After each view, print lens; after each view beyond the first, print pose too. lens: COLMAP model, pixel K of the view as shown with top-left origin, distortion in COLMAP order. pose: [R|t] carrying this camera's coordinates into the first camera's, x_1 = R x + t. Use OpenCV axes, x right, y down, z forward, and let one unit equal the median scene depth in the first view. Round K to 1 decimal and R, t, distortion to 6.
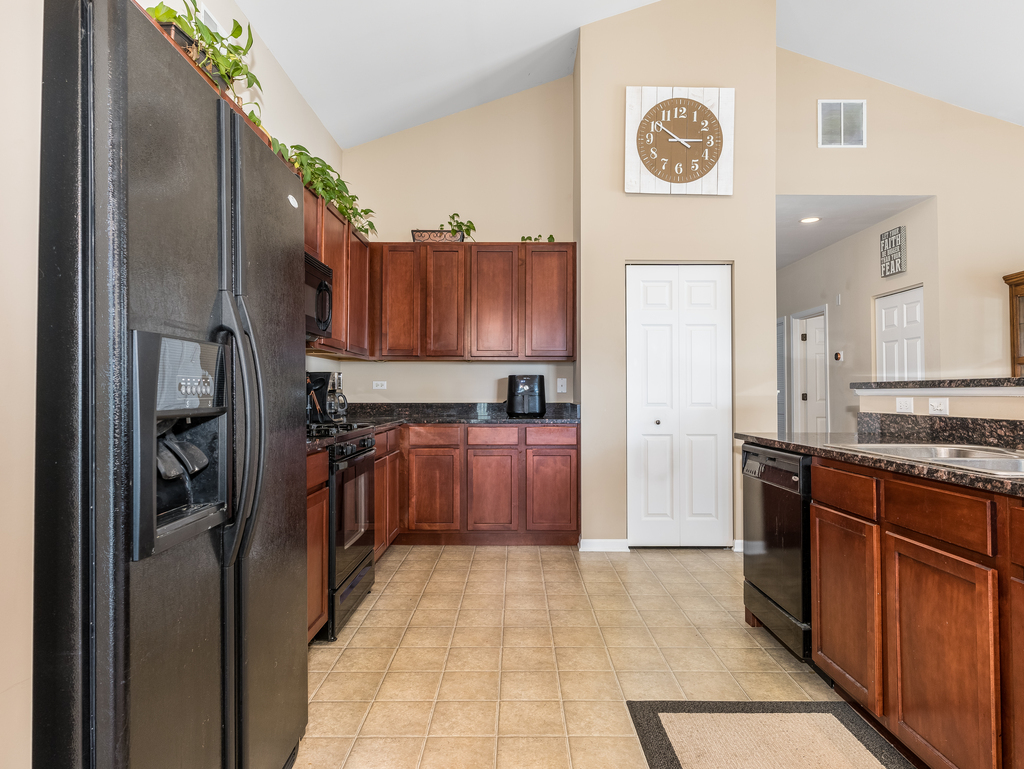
lens RADIAL K [[604.1, 0, 514.3], [0, 604.1, 380.6], [0, 0, 1]] dist [0.002526, -0.001171]
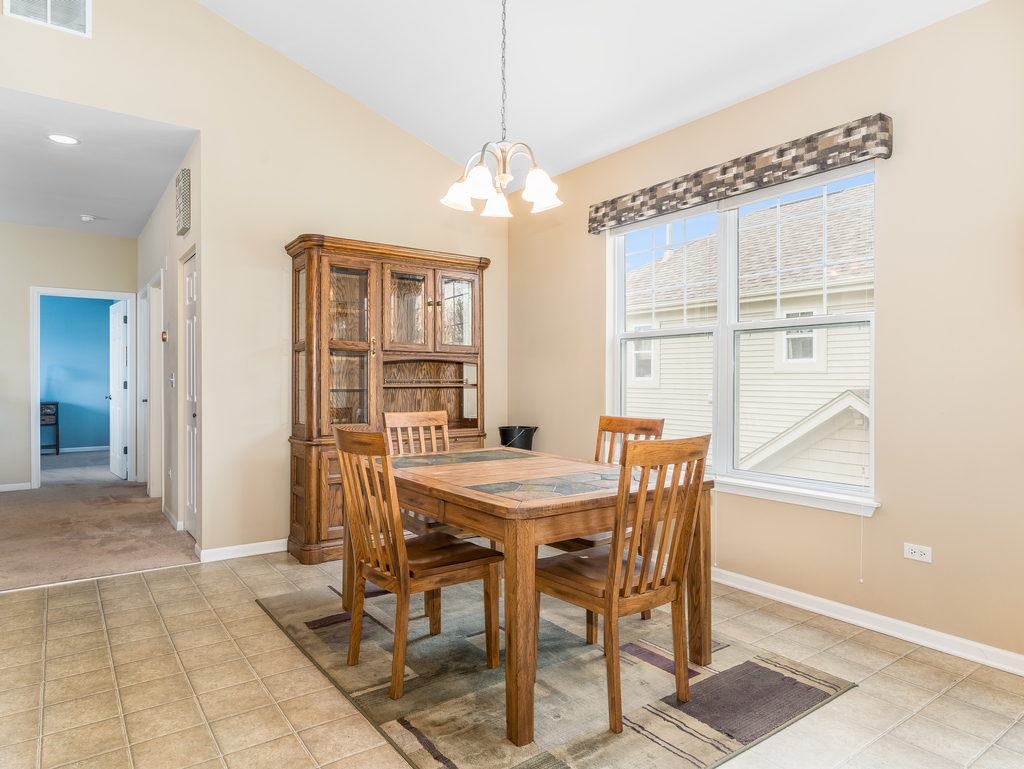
lens RADIAL K [[640.7, 0, 500.5], [0, 640.7, 380.9], [0, 0, 1]] dist [0.001516, 0.001056]
pose [[0.812254, 0.002502, 0.583299, 0.622058], [-0.015226, 0.999741, 0.016914, -0.005692], [-0.583106, -0.022620, 0.812081, 0.119169]]
